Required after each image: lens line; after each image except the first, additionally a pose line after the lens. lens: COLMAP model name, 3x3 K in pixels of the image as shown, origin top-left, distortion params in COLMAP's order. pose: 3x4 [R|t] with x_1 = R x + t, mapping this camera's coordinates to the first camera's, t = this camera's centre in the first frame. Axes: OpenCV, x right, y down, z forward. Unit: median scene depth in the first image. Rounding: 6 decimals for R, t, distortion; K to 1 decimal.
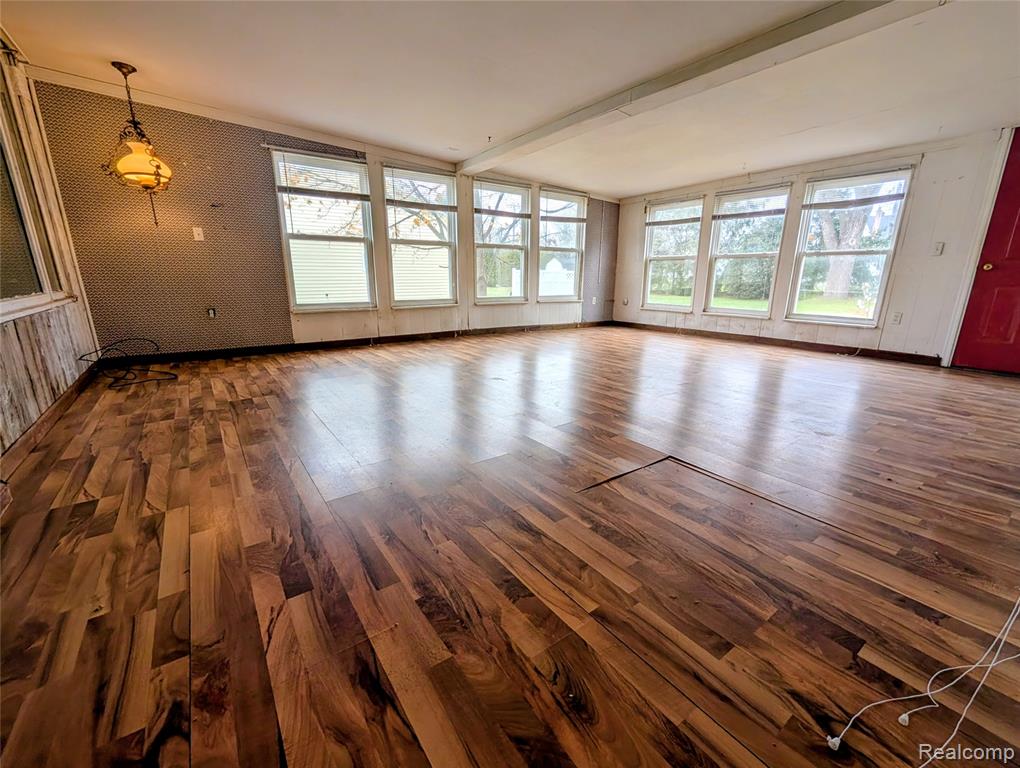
lens RADIAL K [[425.9, 0, 508.7], [0, 425.9, 385.7], [0, 0, 1]] dist [-0.004223, -0.000322]
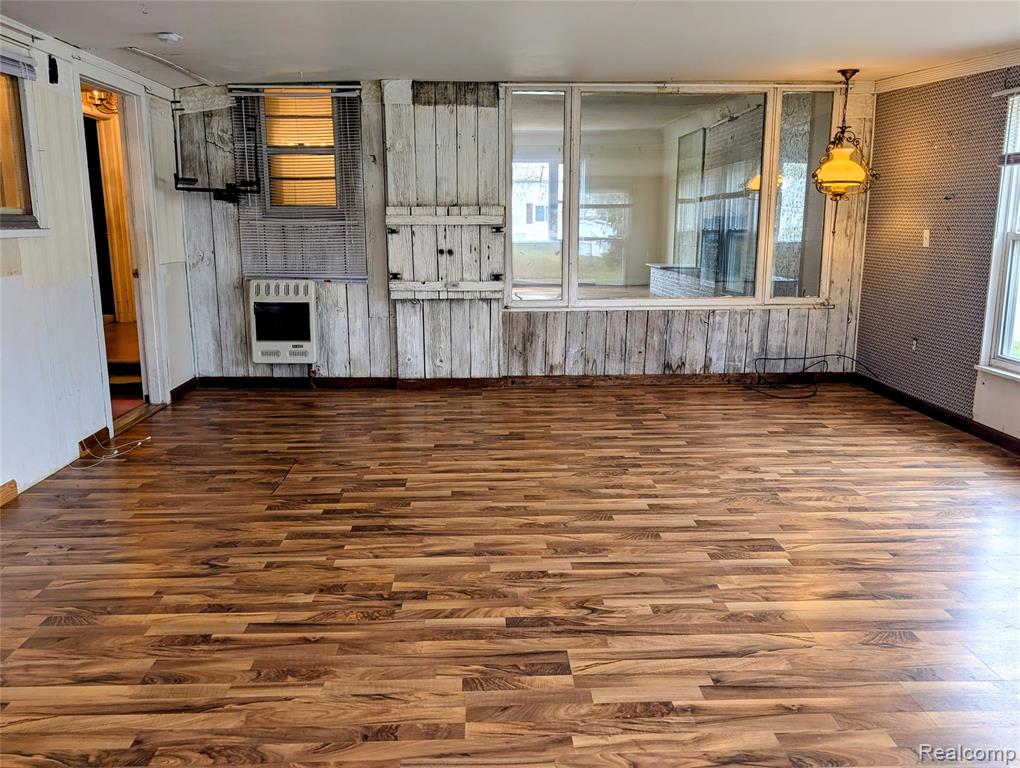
lens RADIAL K [[814.5, 0, 510.0], [0, 814.5, 384.1], [0, 0, 1]] dist [0.011988, 0.007966]
pose [[-0.550212, 0.158161, -0.819910, 0.599249], [-0.222944, 0.918430, 0.326776, -0.307731], [0.804713, 0.362590, -0.470070, 0.849052]]
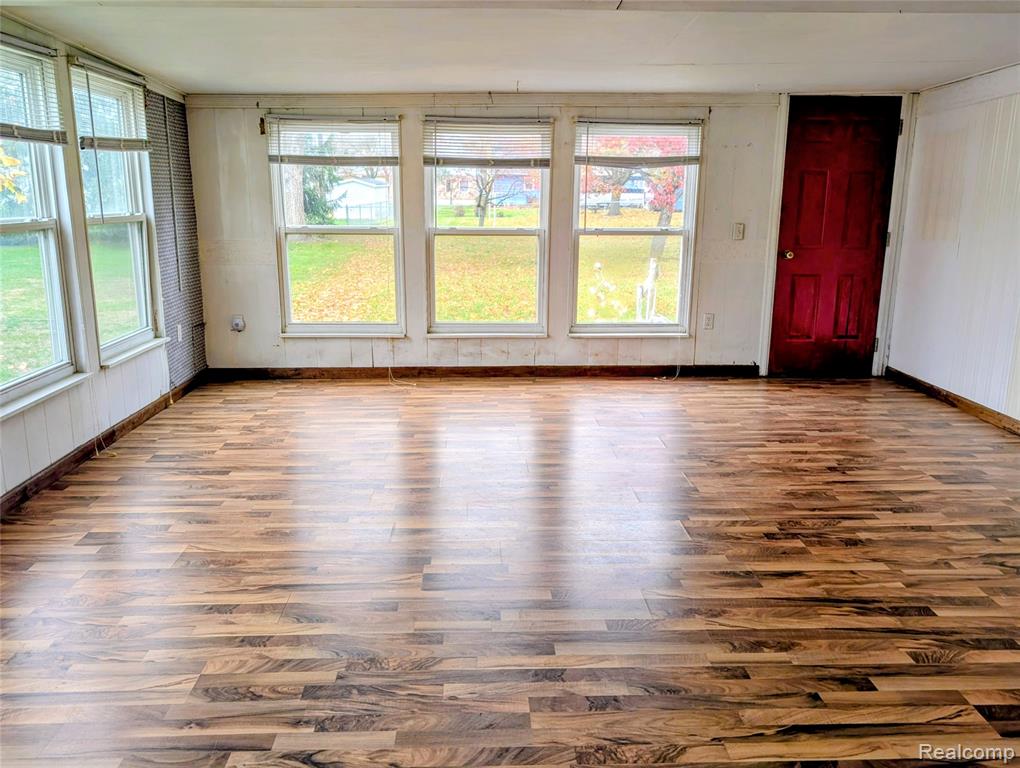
lens RADIAL K [[814.5, 0, 509.9], [0, 814.5, 381.8], [0, 0, 1]] dist [0.011988, 0.007966]
pose [[0.551333, -0.192082, 0.811872, -0.373729], [0.211321, 0.973552, 0.086828, -0.209258], [-0.807078, 0.123695, 0.577342, 0.390360]]
